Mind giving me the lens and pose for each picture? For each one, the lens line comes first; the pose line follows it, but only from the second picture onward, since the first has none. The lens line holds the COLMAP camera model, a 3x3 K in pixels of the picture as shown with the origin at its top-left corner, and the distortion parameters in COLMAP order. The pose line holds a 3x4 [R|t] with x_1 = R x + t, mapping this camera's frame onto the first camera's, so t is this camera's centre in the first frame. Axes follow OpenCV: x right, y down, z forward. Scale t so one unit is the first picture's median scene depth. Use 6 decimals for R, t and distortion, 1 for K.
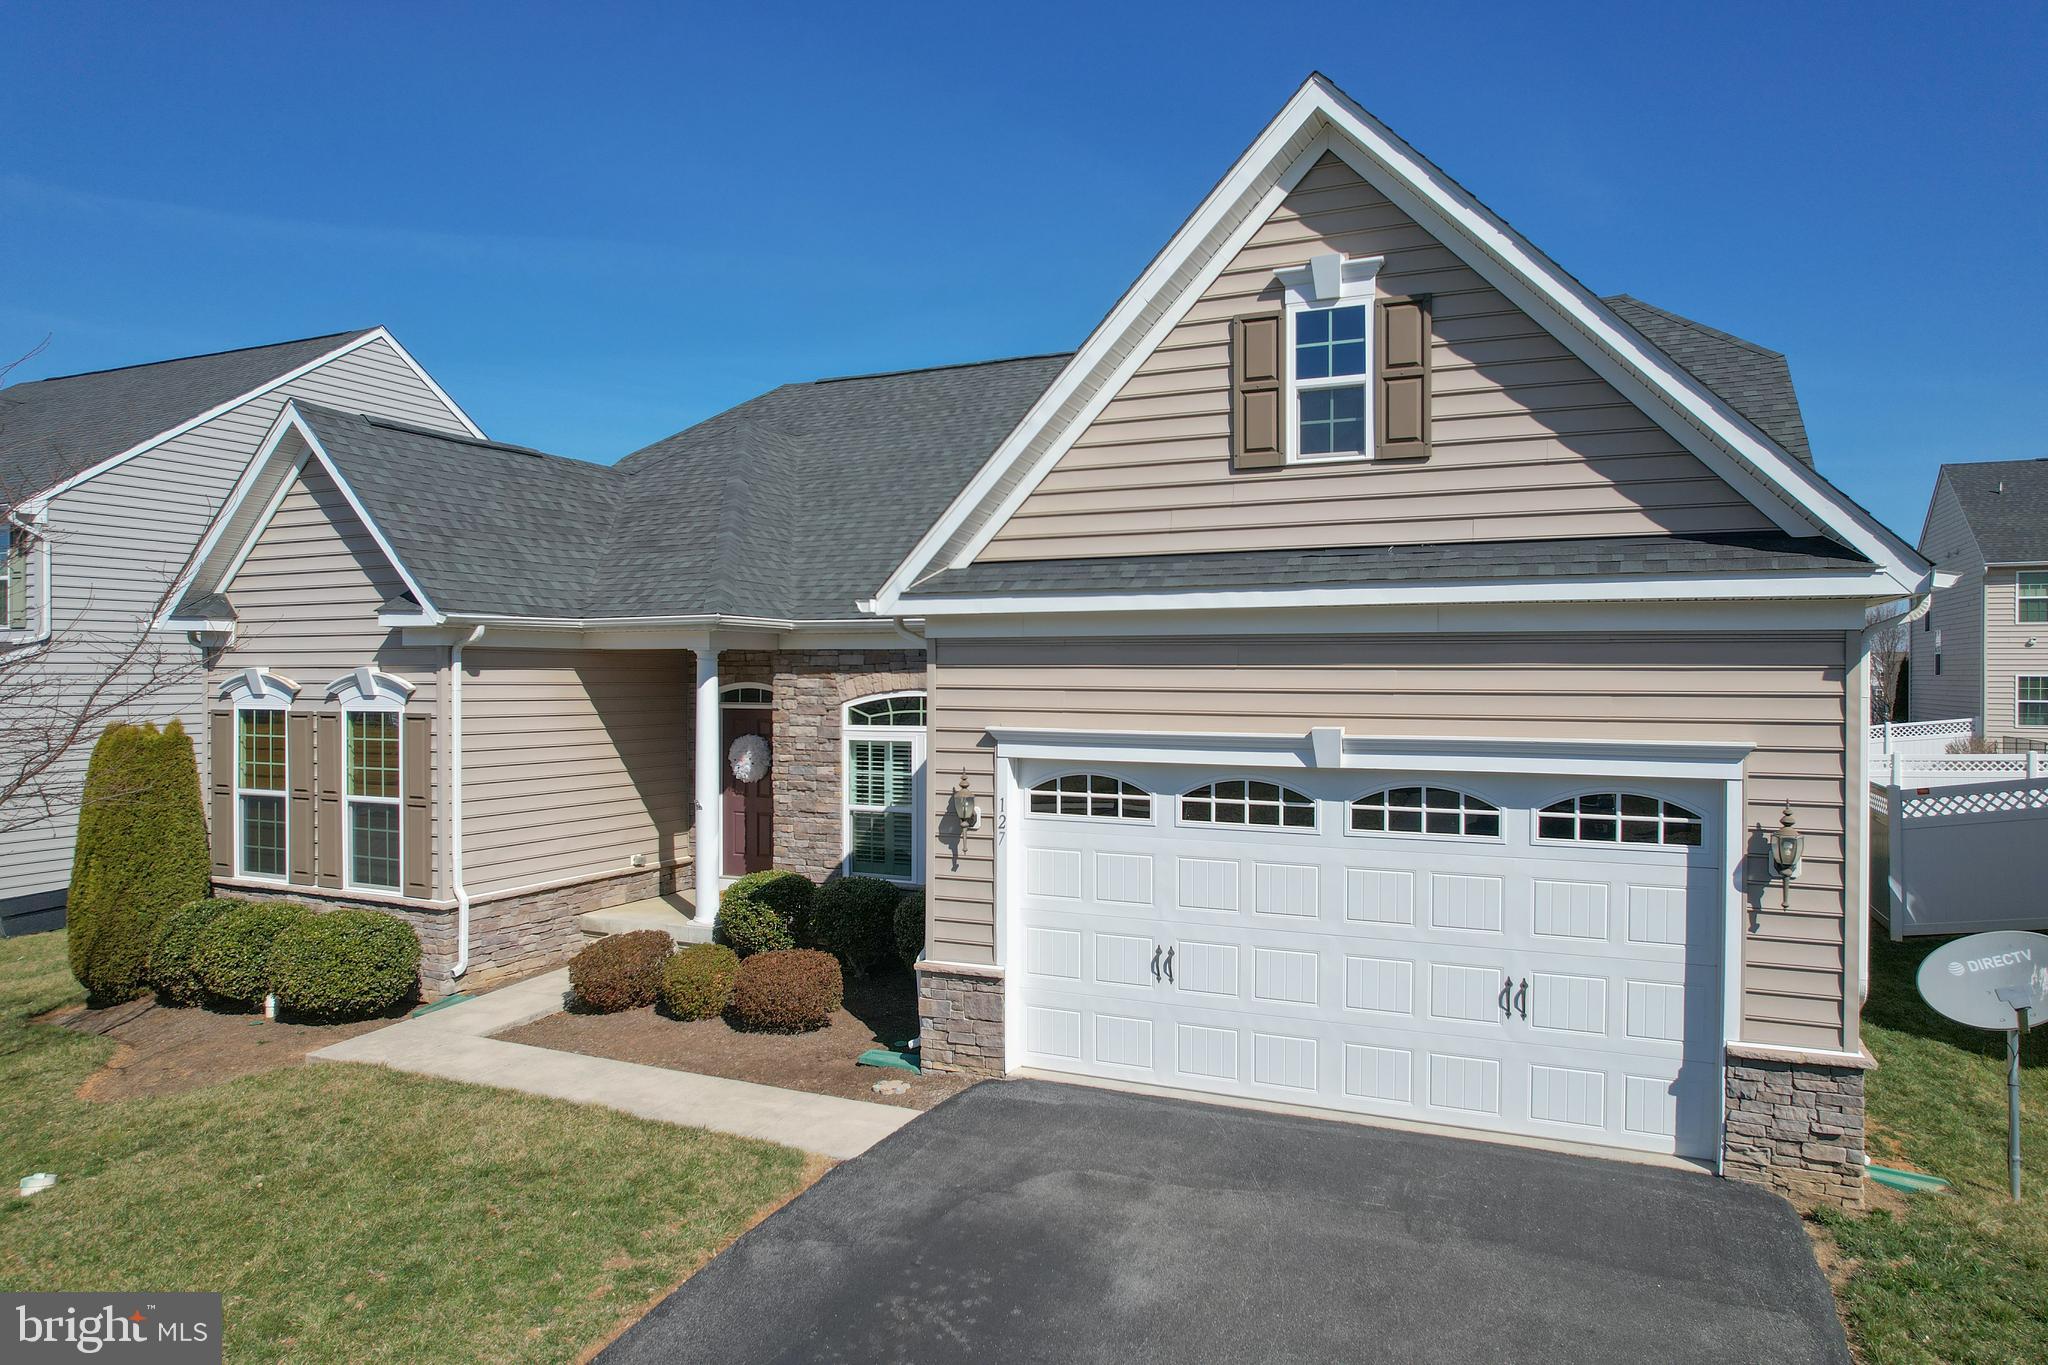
lens RADIAL K [[1301.7, 0, 1028.8], [0, 1301.7, 680.9], [0, 0, 1]] dist [-0.069744, 0.060832]
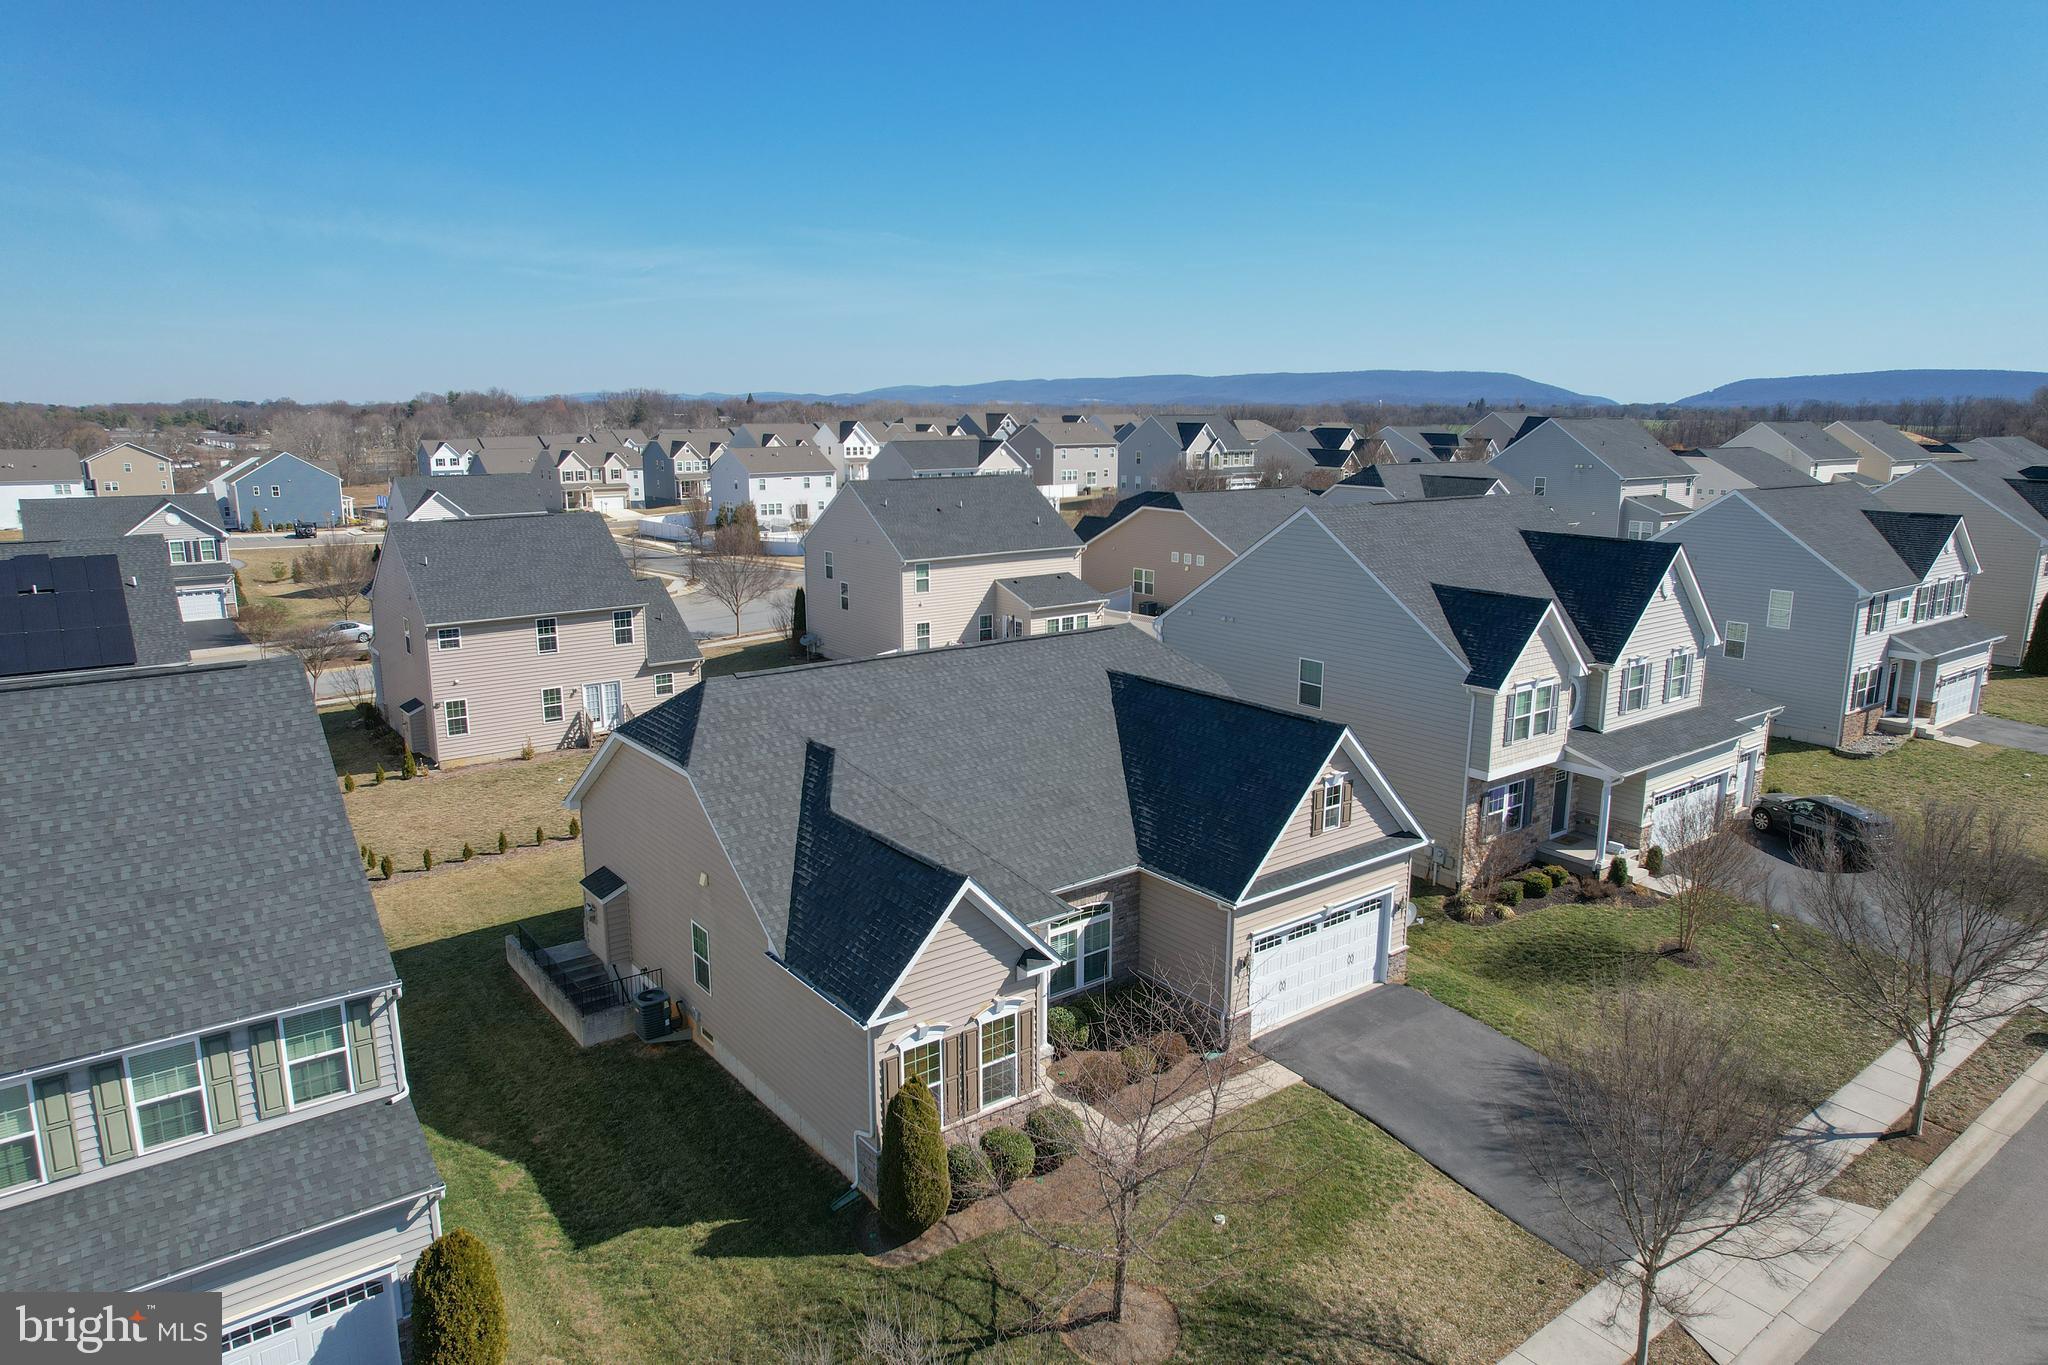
lens RADIAL K [[1301.7, 0, 1028.8], [0, 1301.7, 680.9], [0, 0, 1]] dist [-0.069744, 0.060832]
pose [[0.468537, -0.185035, 0.863849, -2.599255], [0.004560, 0.978313, 0.207080, -1.091522], [-0.883432, -0.093085, 0.459220, 0.159805]]
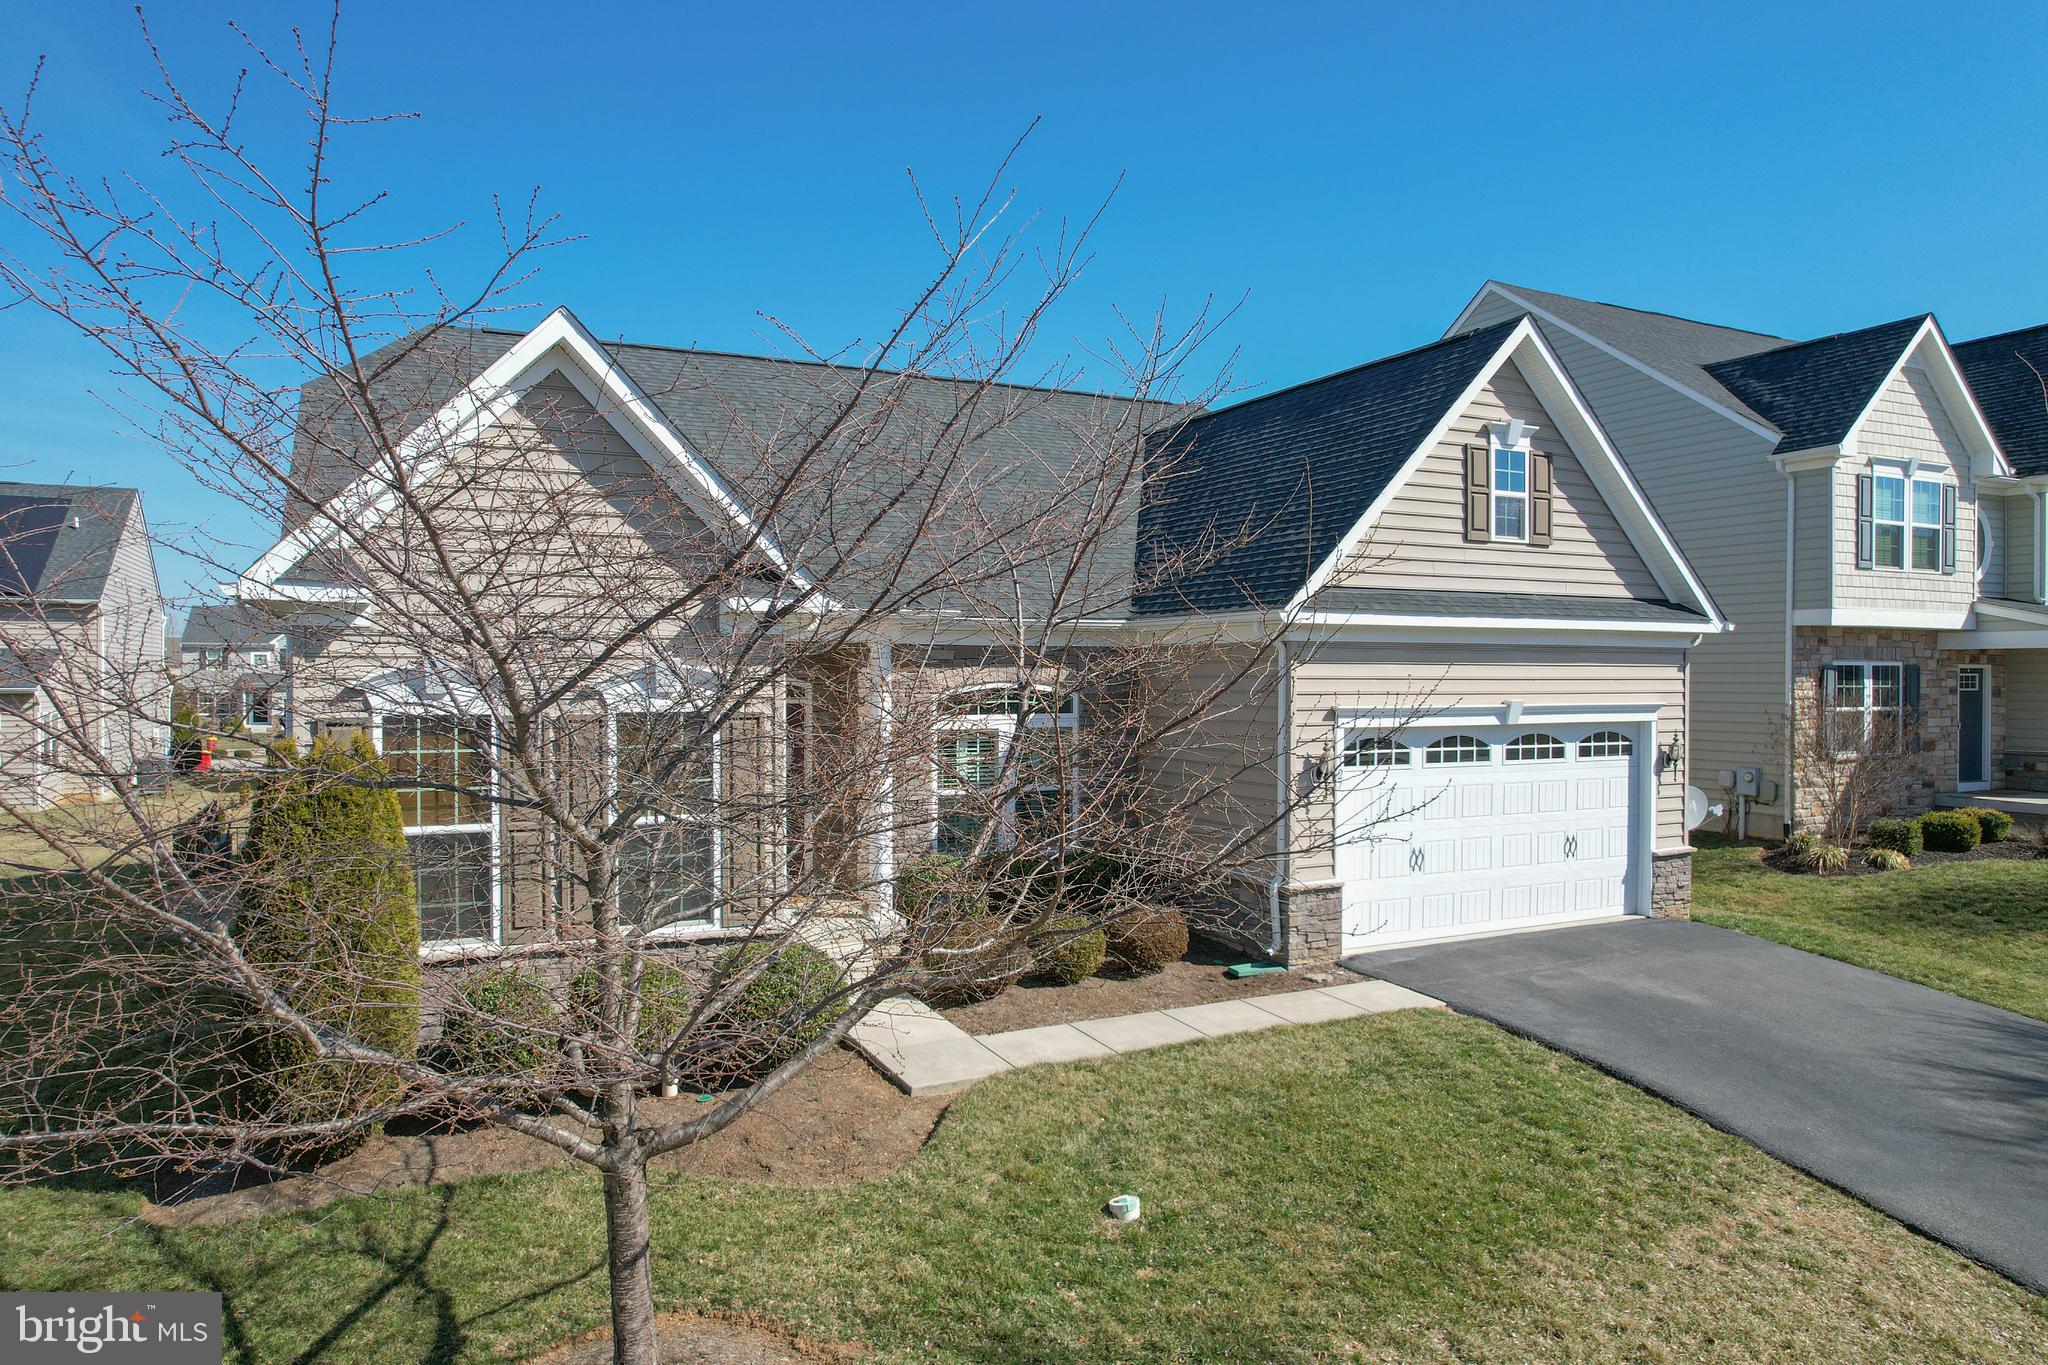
lens RADIAL K [[1301.7, 0, 1028.8], [0, 1301.7, 680.9], [0, 0, 1]] dist [-0.069744, 0.060832]
pose [[0.628611, -0.005680, 0.777699, -1.277399], [0.003194, 0.999984, 0.004722, 0.000838], [-0.777714, -0.000485, 0.628619, 0.377836]]
